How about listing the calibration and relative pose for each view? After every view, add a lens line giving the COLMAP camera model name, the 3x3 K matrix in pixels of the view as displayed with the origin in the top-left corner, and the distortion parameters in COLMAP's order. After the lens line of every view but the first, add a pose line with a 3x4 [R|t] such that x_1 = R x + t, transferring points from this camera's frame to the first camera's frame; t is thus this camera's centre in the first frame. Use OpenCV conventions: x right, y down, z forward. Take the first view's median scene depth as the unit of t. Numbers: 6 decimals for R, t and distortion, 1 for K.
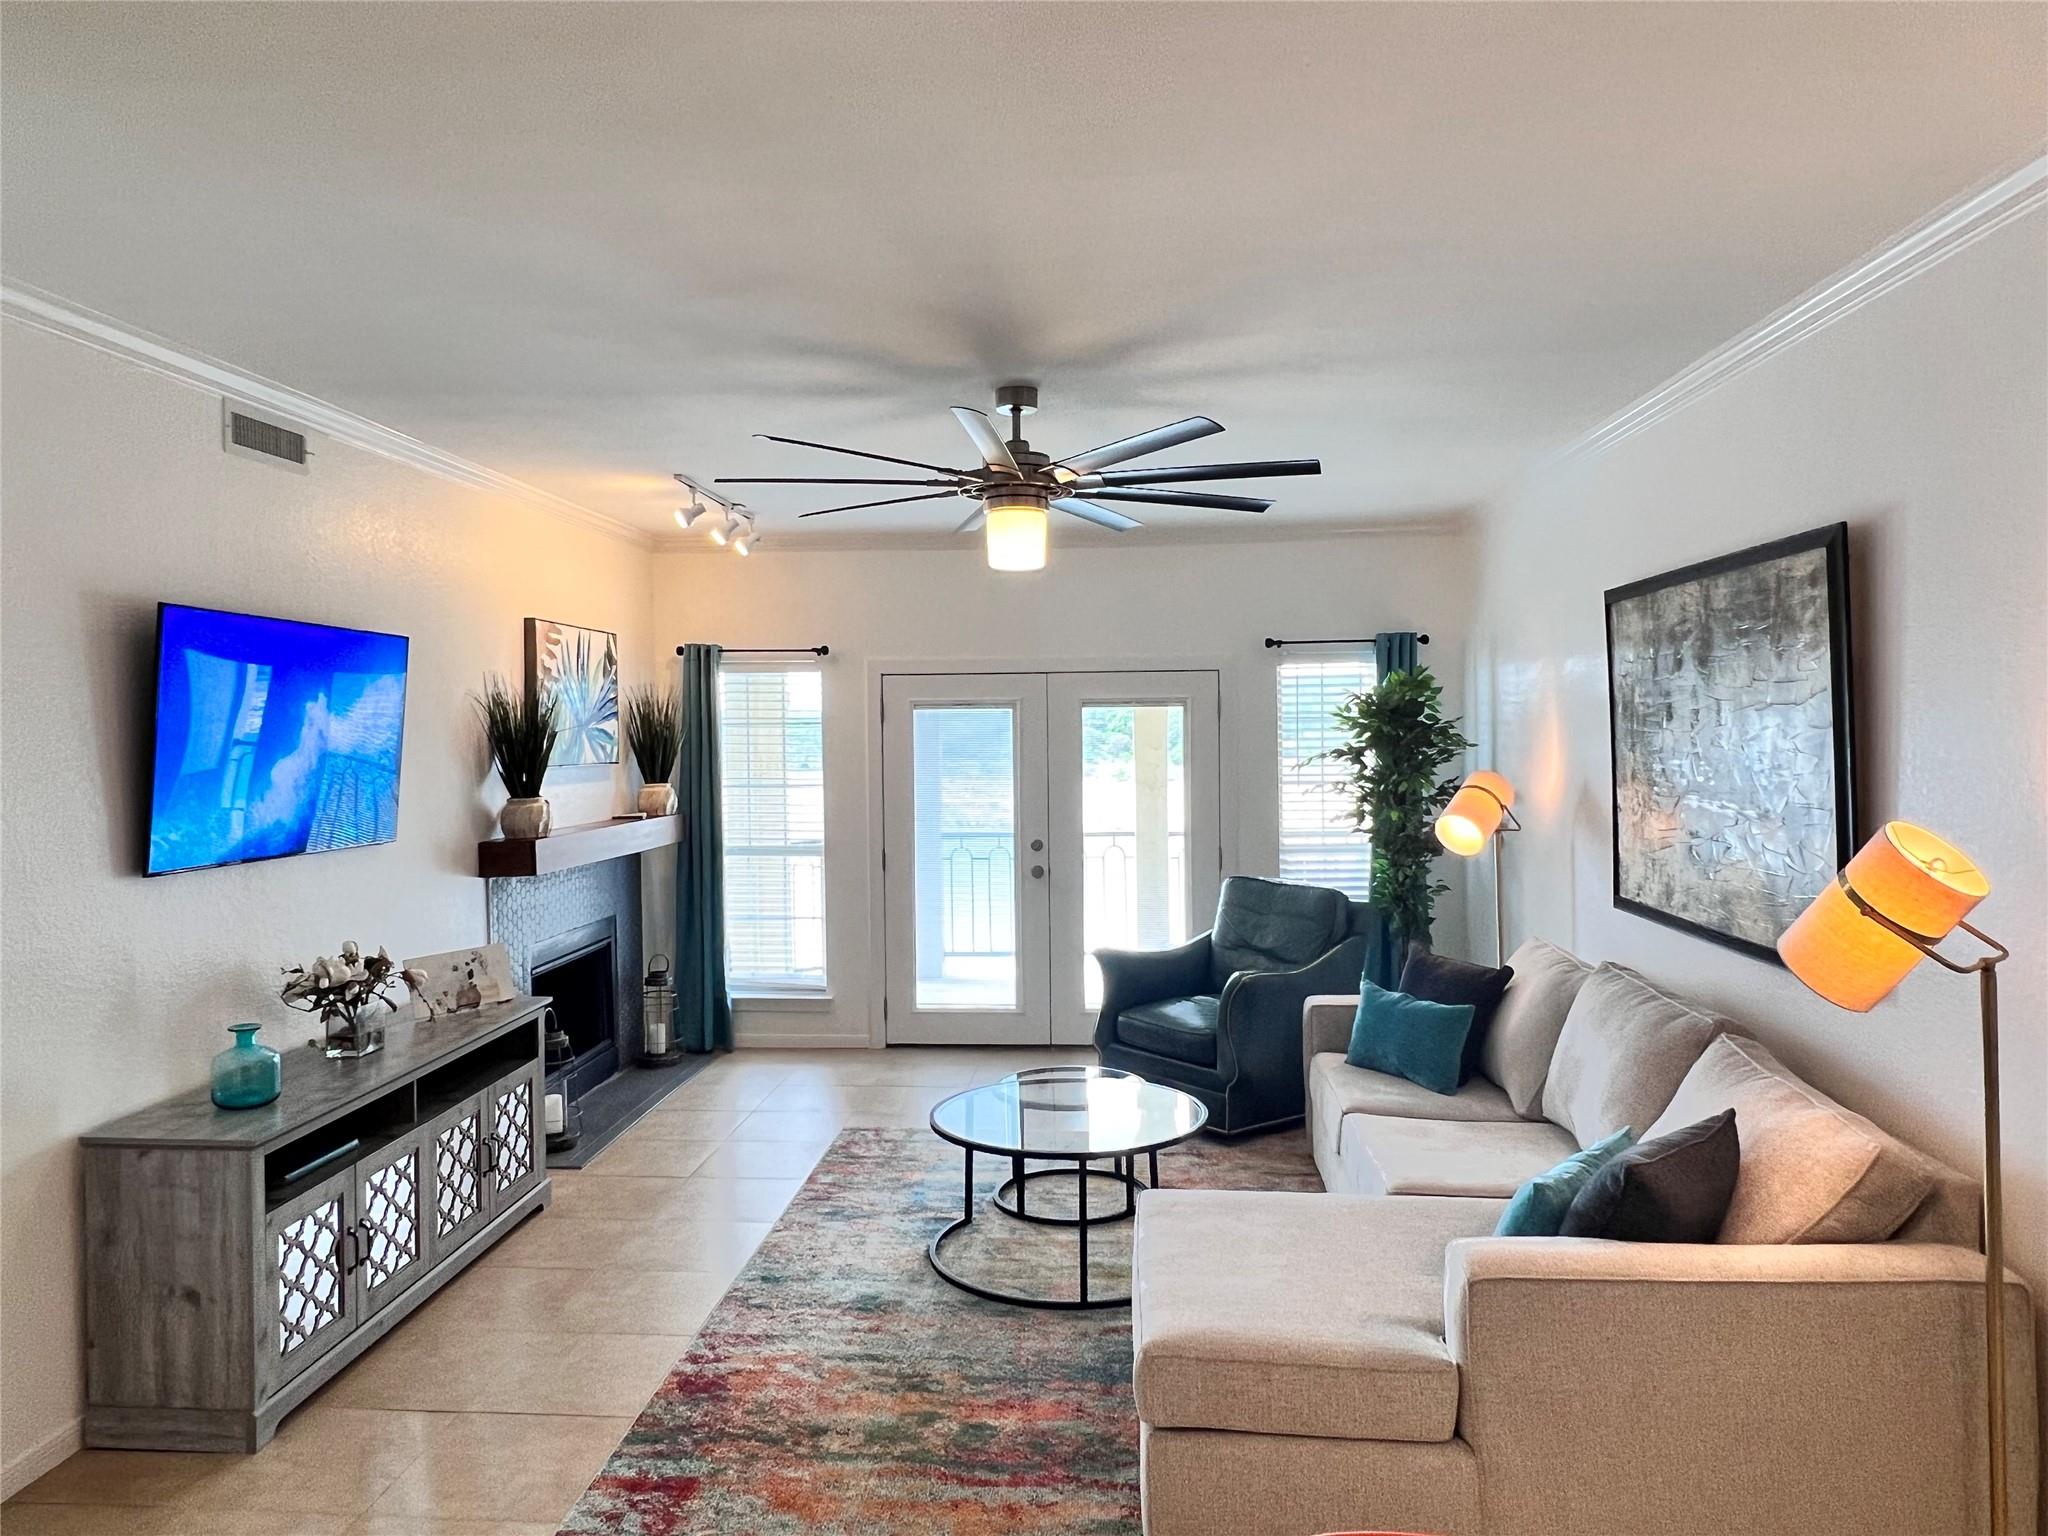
lens RADIAL K [[1377.2, 0, 1023.1], [0, 1377.2, 761.0], [0, 0, 1]] dist [-0.002806, -0.000966]
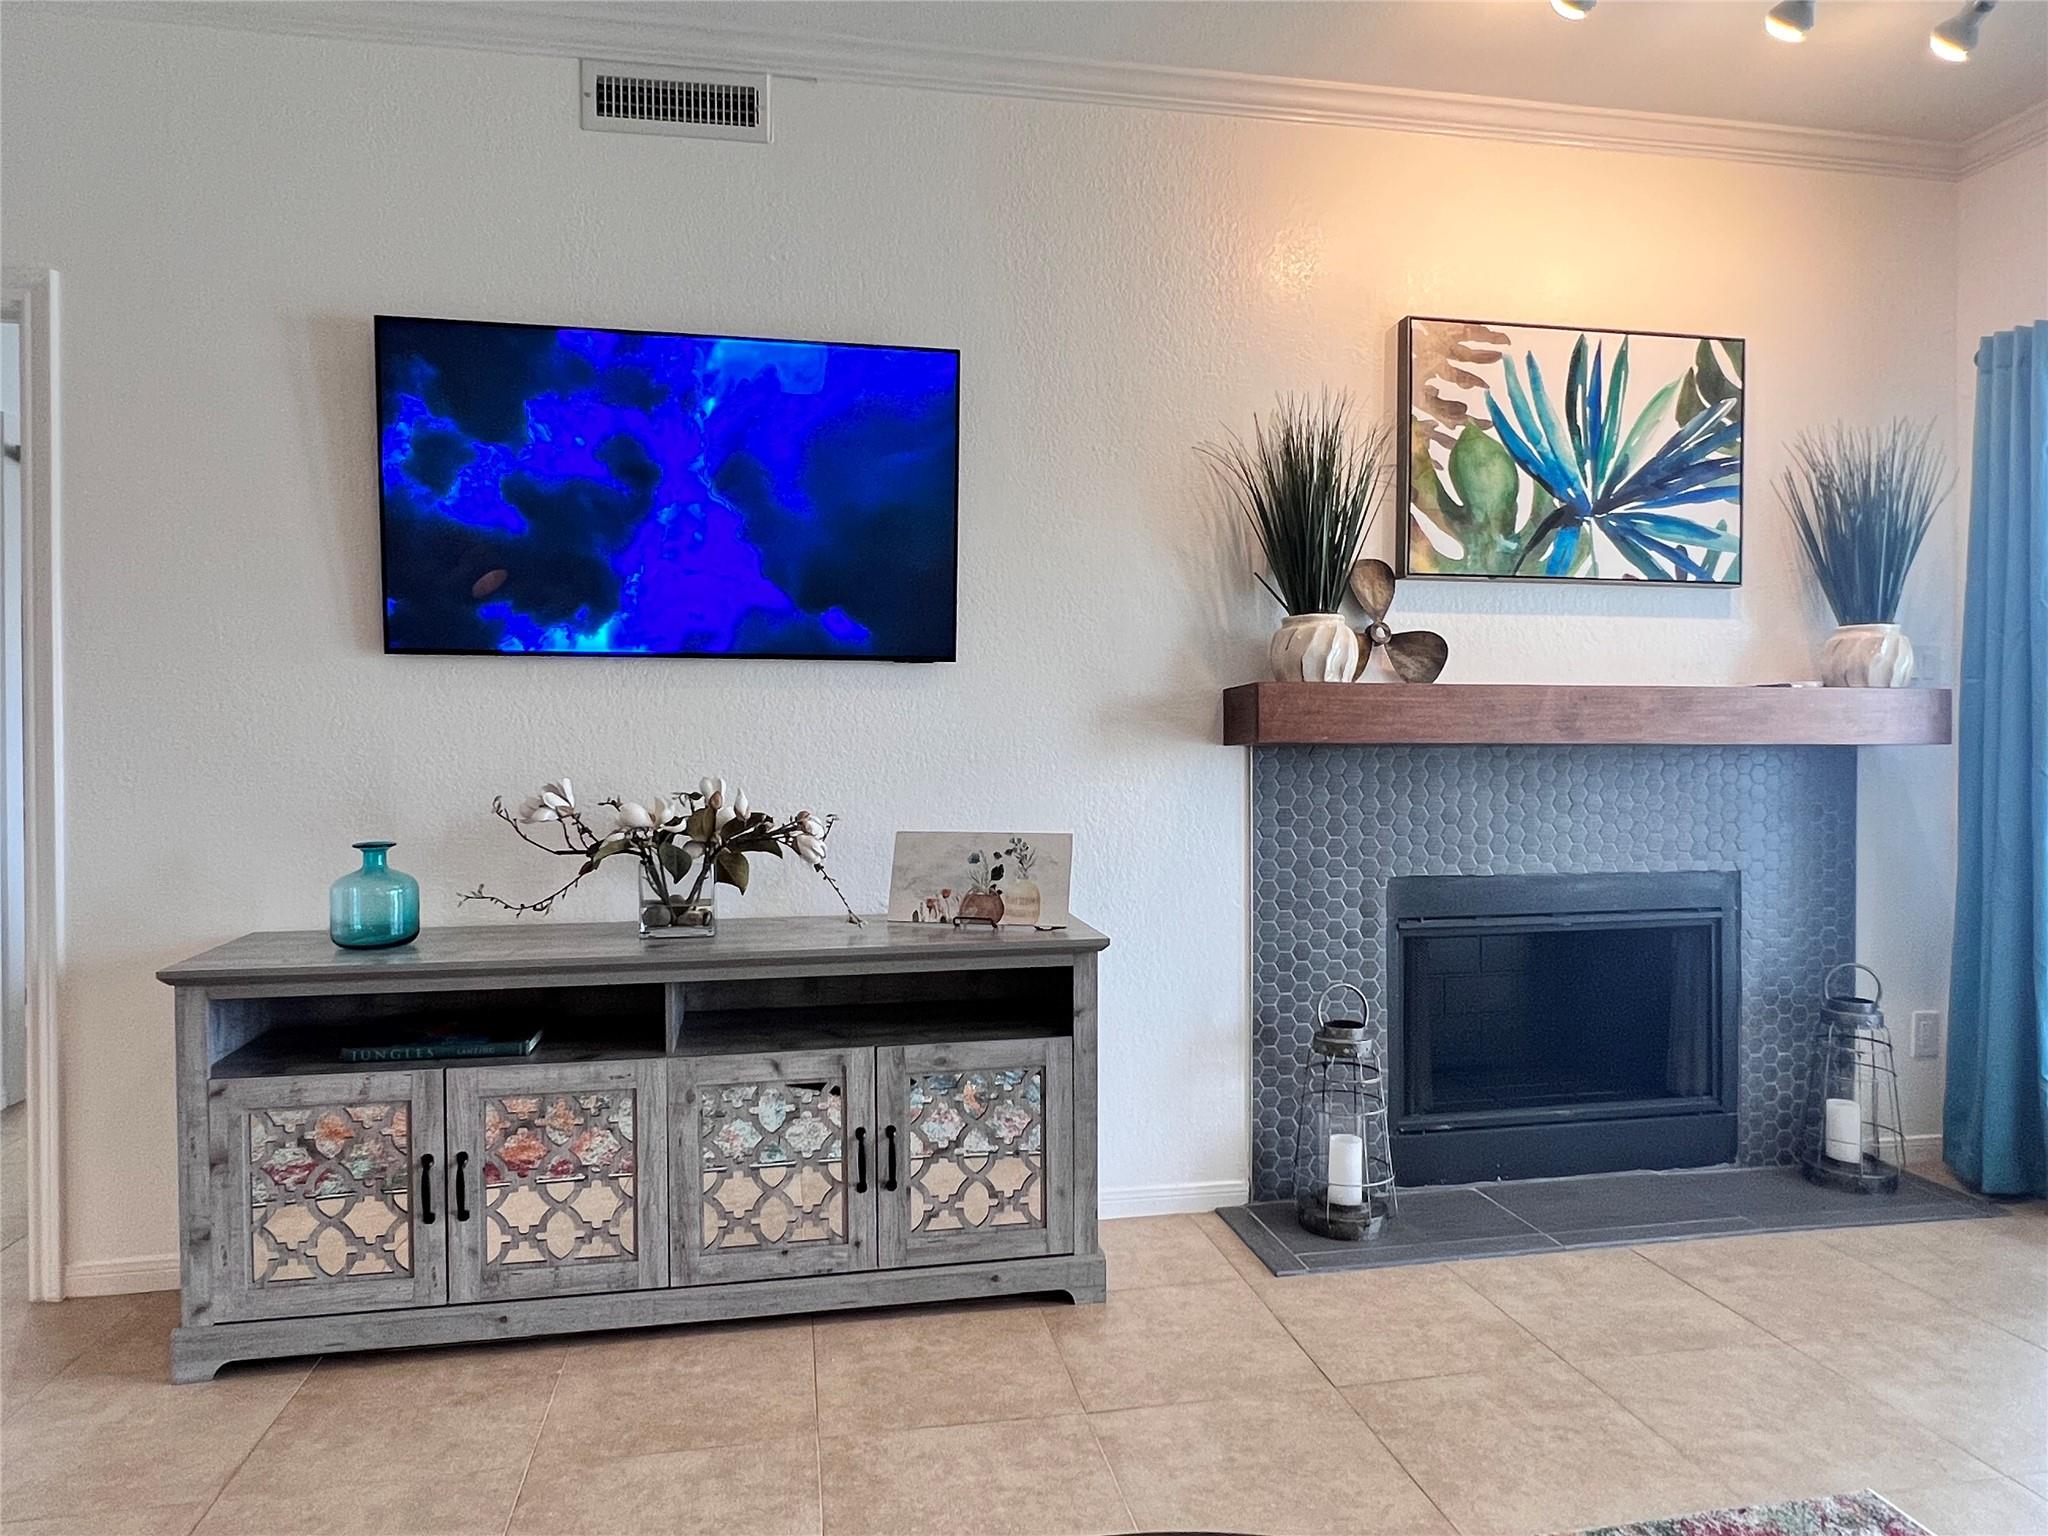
lens RADIAL K [[1268.7, 0, 1023.7], [0, 1268.7, 773.2], [0, 0, 1]] dist [0.005558, -0.000078]
pose [[0.255474, 0.033529, -0.966234, 0.155809], [-0.021115, 0.999354, 0.029095, 0.093531], [0.966585, 0.012969, 0.256017, 0.868706]]
